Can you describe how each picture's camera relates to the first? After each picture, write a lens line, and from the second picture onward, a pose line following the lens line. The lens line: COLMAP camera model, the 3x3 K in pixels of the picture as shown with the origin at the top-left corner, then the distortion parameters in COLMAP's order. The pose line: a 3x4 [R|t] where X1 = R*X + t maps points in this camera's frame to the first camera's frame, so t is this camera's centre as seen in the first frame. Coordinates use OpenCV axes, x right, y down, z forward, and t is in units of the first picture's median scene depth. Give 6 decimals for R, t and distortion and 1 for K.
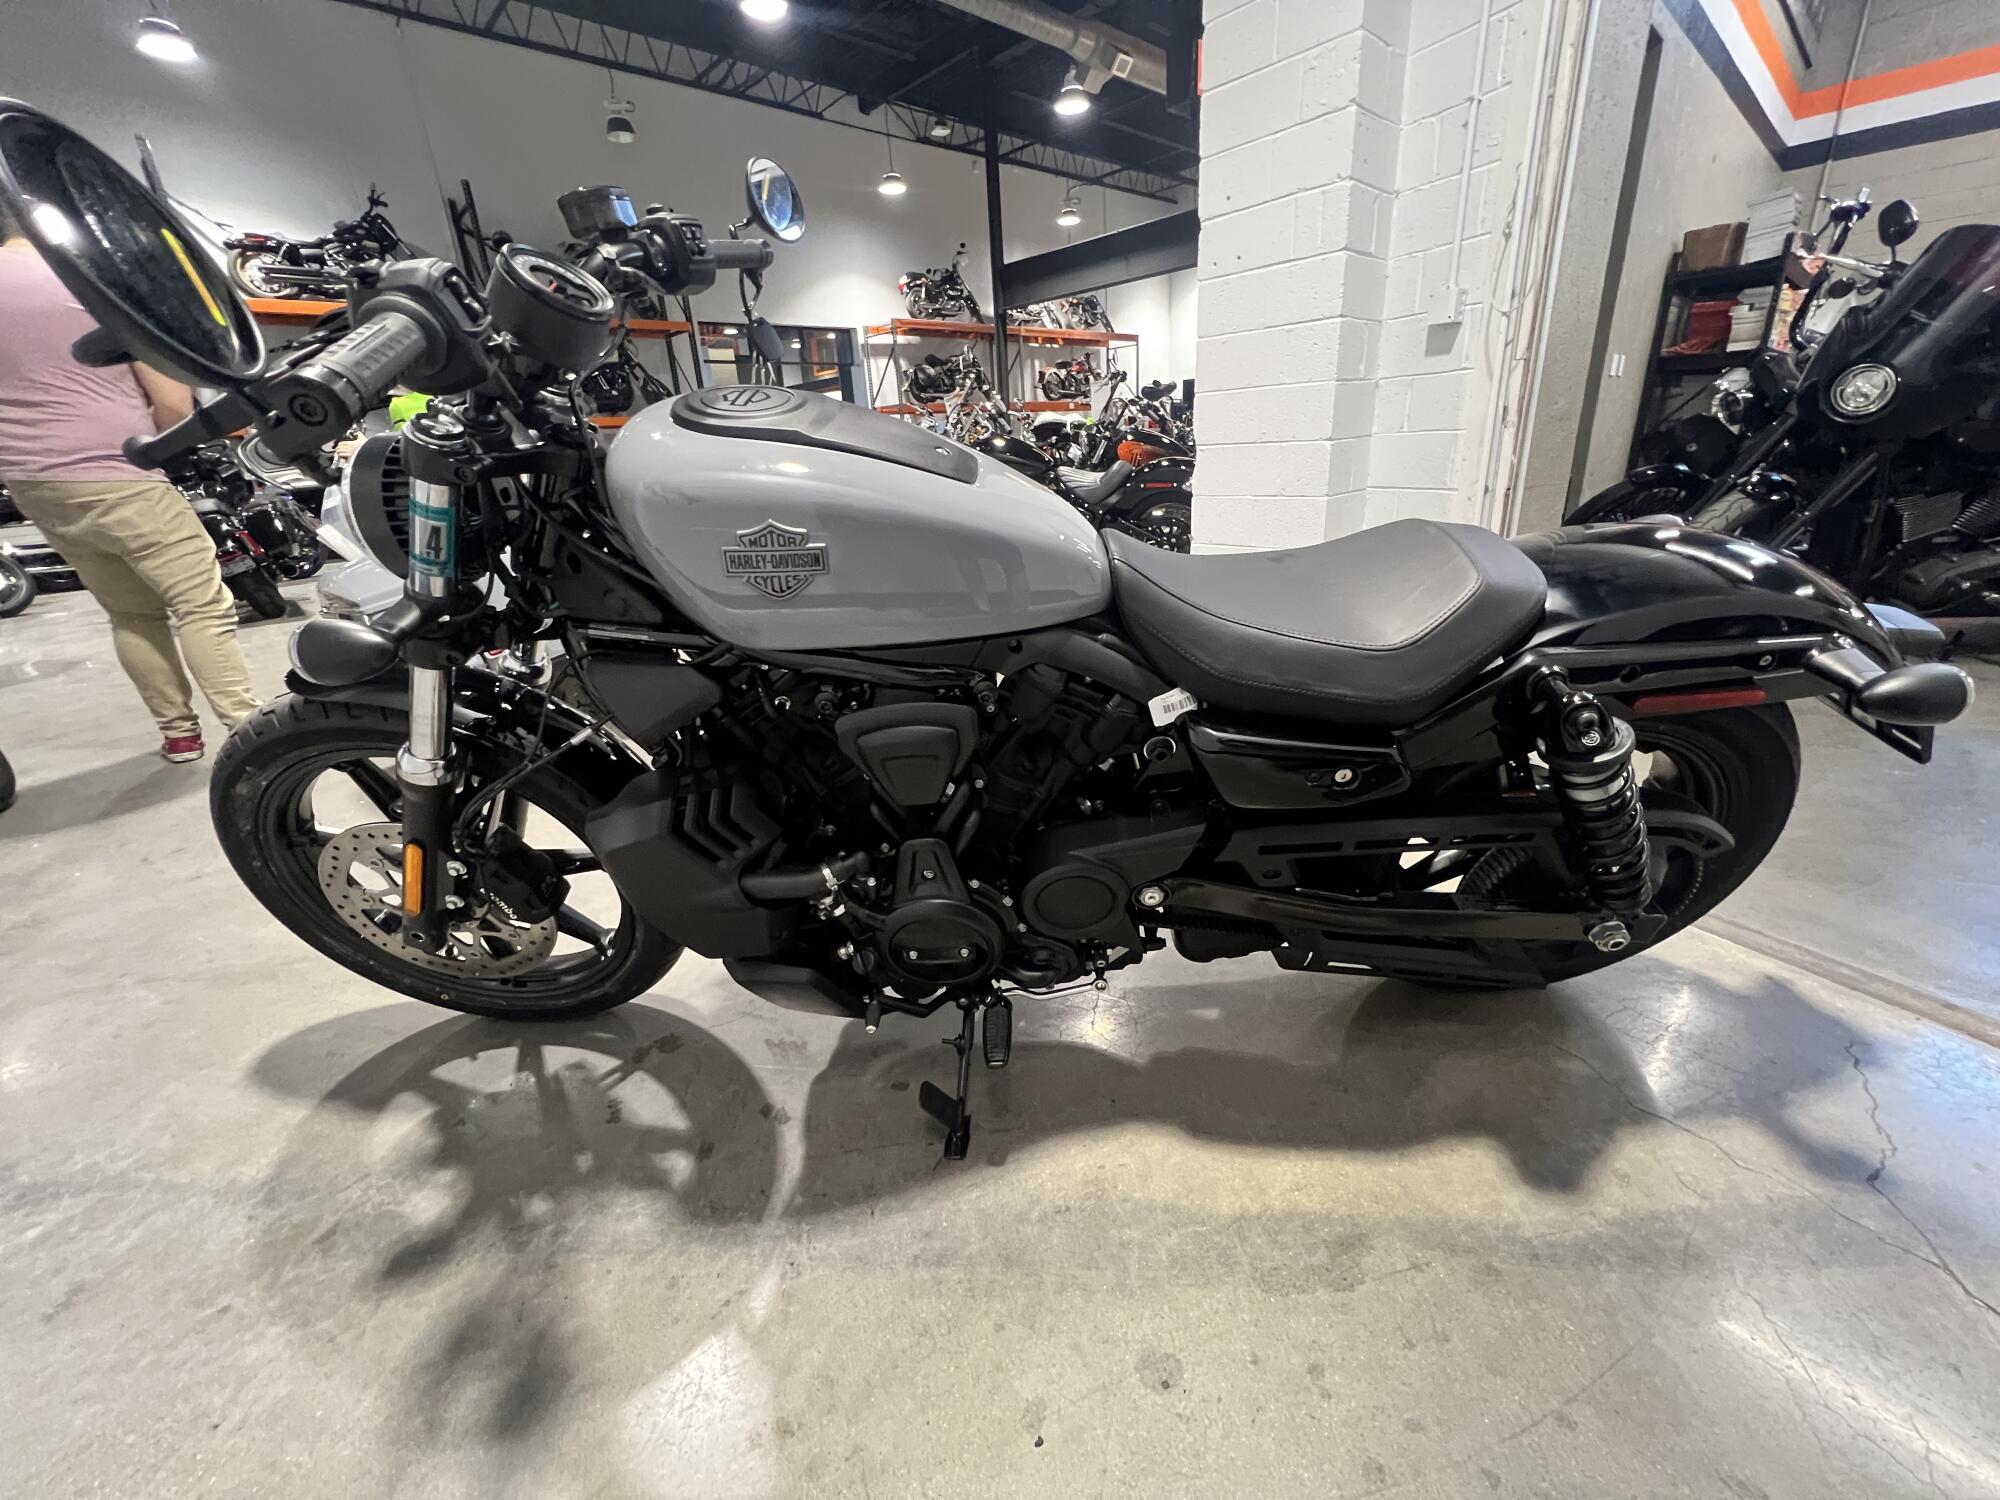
lens RADIAL K [[805.7, 0, 1000.0], [0, 805.7, 750.0], [0, 0, 1]] dist [-0.031606, 0.000041]
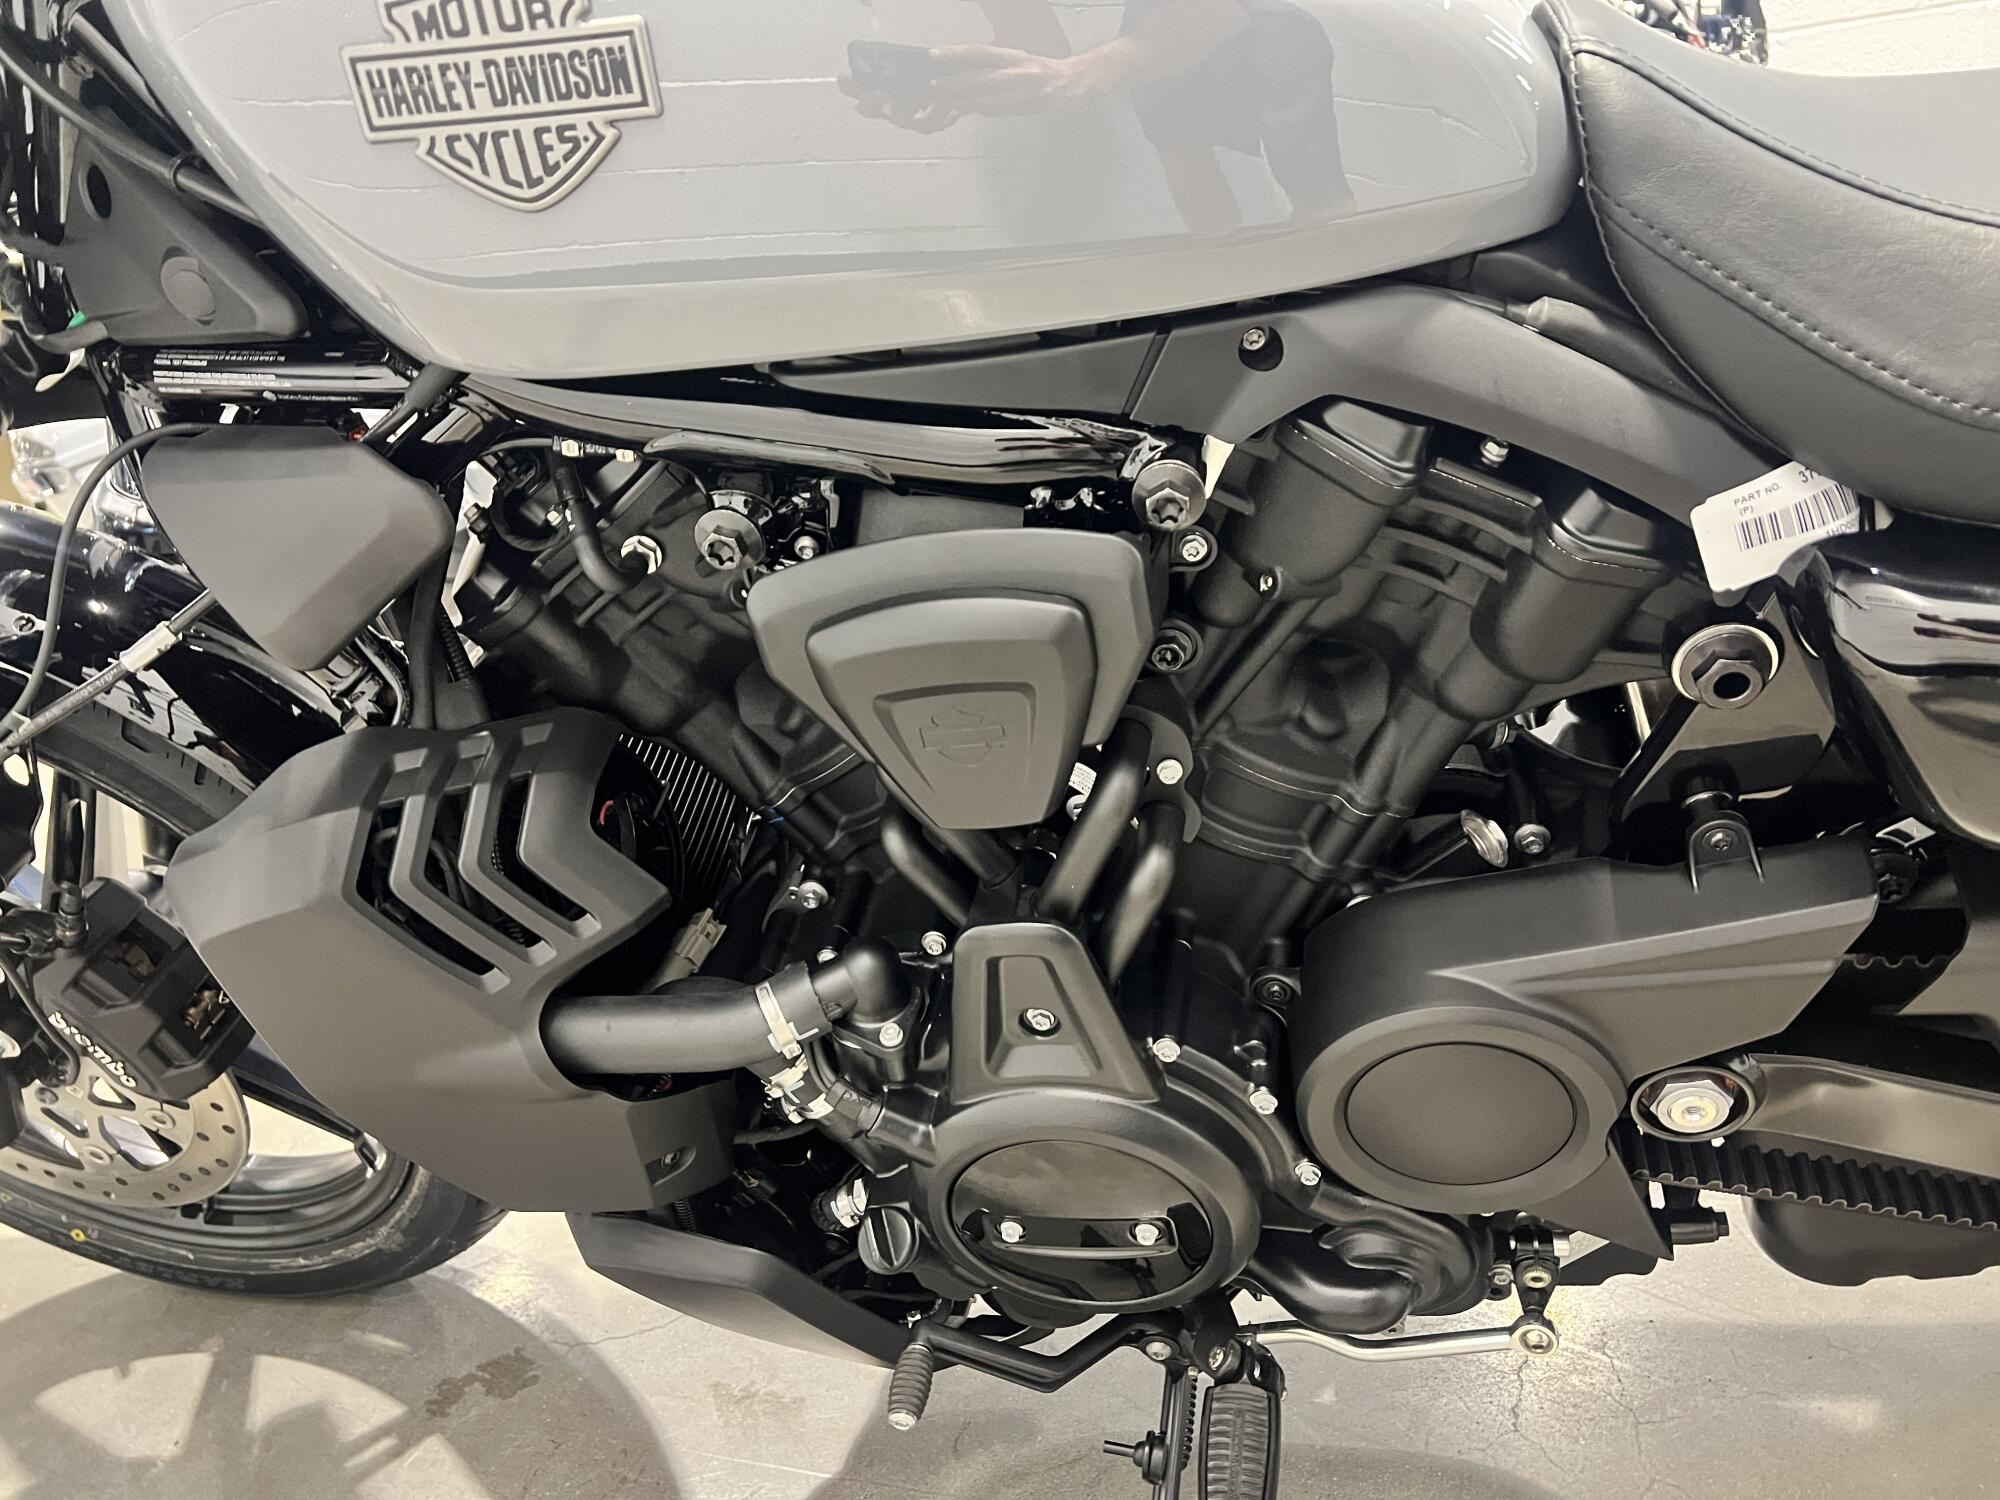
lens RADIAL K [[1536.5, 0, 1000.0], [0, 1536.5, 750.0], [0, 0, 1]] dist [0.029509, -0.042357]
pose [[0.977800, -0.001371, -0.209536, 0.040938], [0.002719, 0.999977, 0.006146, 0.027237], [0.209523, -0.006580, 0.977782, 0.314961]]
